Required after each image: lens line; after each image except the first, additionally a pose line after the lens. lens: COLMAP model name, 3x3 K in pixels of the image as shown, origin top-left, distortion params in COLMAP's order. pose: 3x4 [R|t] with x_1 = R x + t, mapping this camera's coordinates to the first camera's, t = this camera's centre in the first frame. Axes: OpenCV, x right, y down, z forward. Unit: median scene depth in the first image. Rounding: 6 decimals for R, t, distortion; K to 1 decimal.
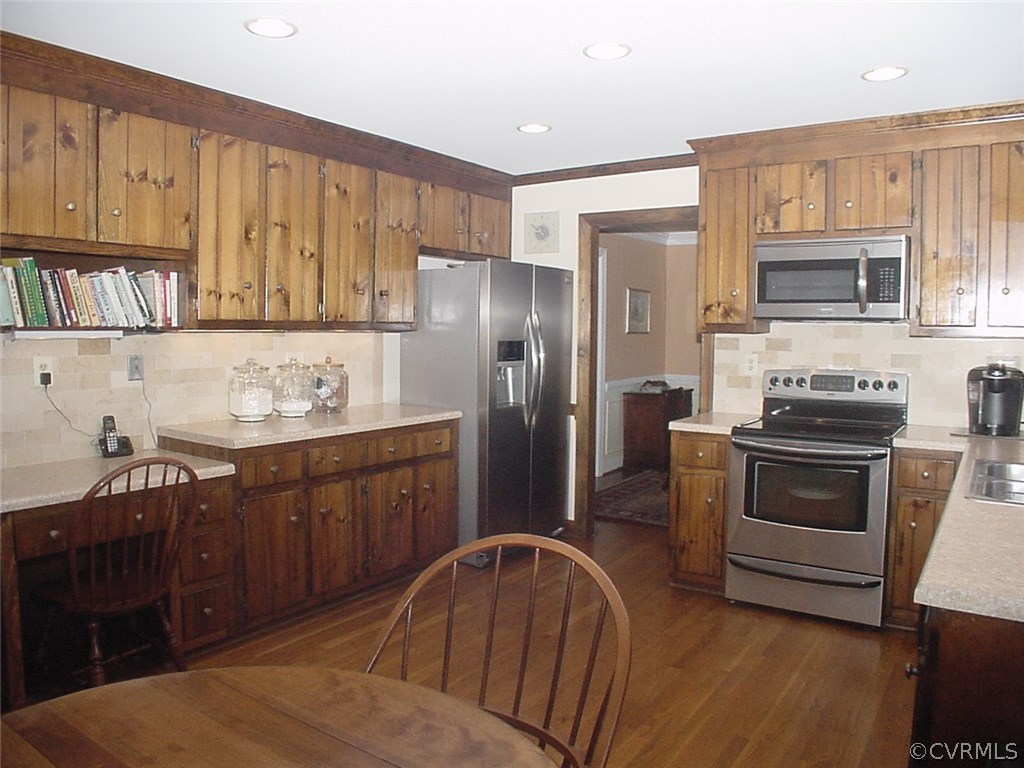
lens RADIAL K [[744.5, 0, 496.3], [0, 744.5, 383.3], [0, 0, 1]] dist [-0.159195, 0.080731]
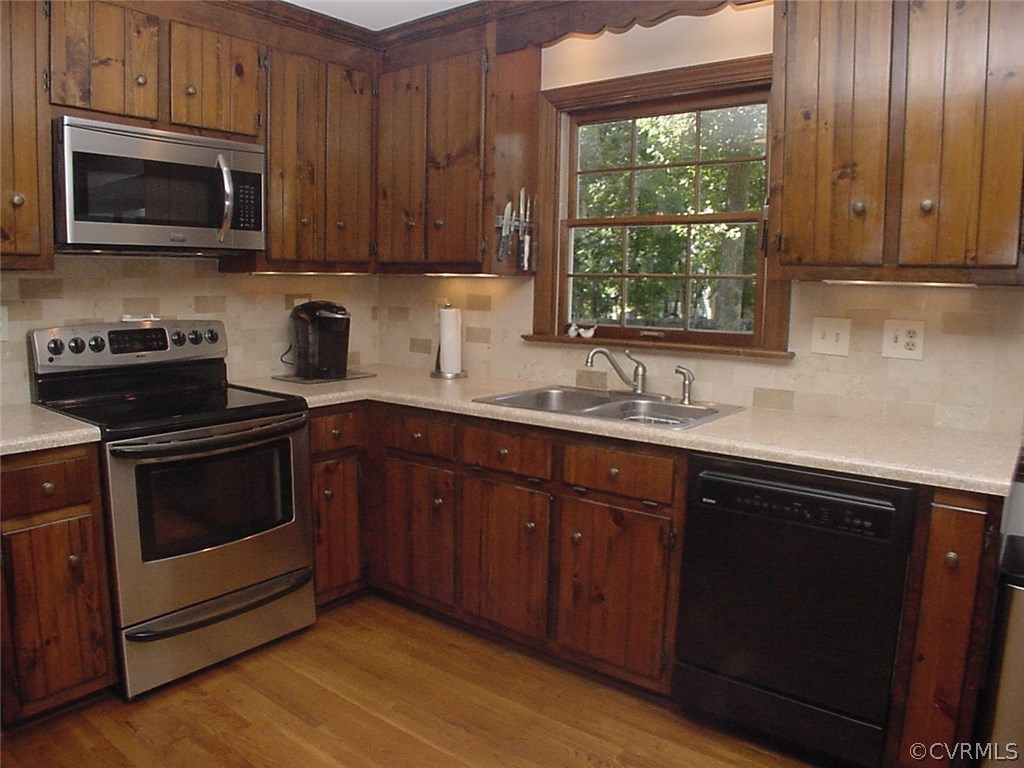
lens RADIAL K [[744.5, 0, 496.3], [0, 744.5, 383.3], [0, 0, 1]] dist [-0.159195, 0.080731]
pose [[0.054223, -0.137300, 0.989044, -0.227925], [0.055312, 0.989394, 0.134316, -0.035744], [-0.996996, 0.047423, 0.061242, 0.632527]]
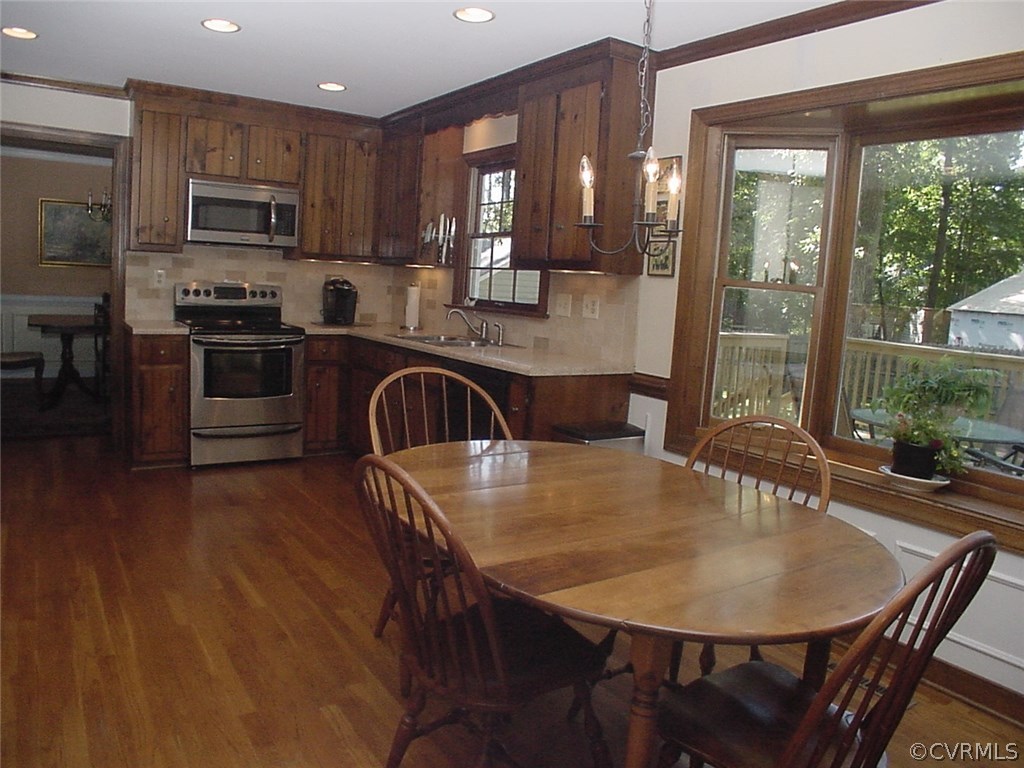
lens RADIAL K [[744.5, 0, 496.3], [0, 744.5, 383.3], [0, 0, 1]] dist [-0.159195, 0.080731]
pose [[0.365494, -0.107652, 0.924567, -0.632767], [0.006254, 0.993551, 0.113212, 0.016684], [-0.930793, -0.035596, 0.363811, 0.057154]]
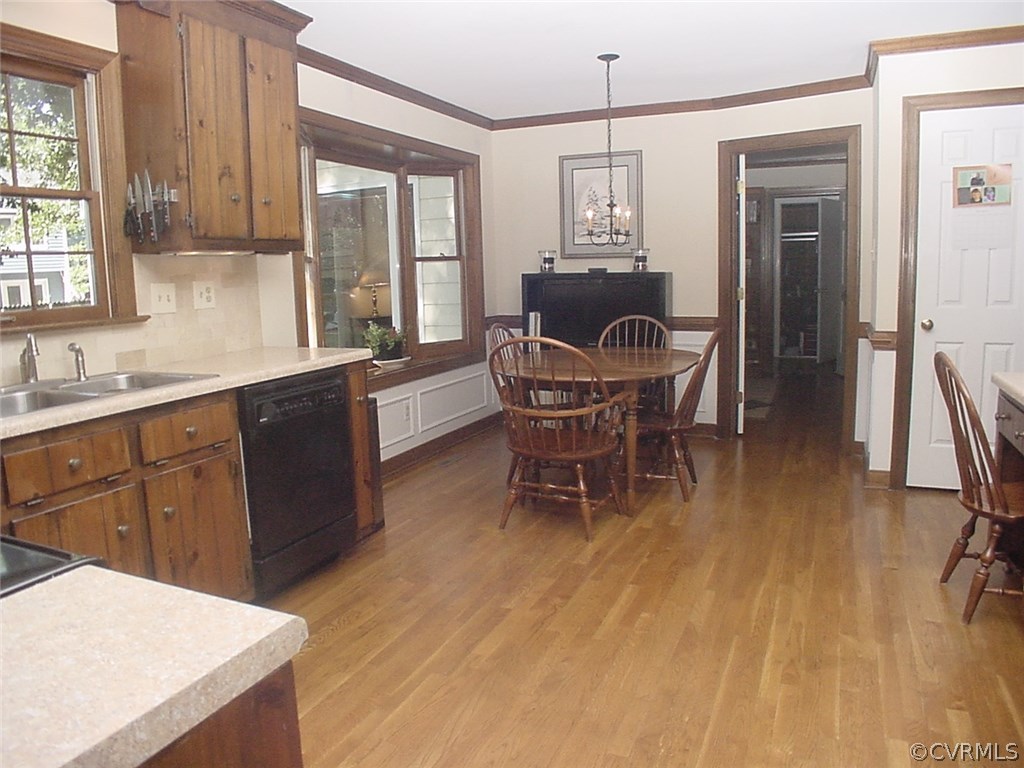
lens RADIAL K [[744.5, 0, 496.3], [0, 744.5, 383.3], [0, 0, 1]] dist [-0.159195, 0.080731]
pose [[-0.981685, 0.050889, -0.183588, 0.225300], [0.010535, 0.976689, 0.214399, -0.049431], [0.190219, 0.208538, -0.959338, 1.229971]]
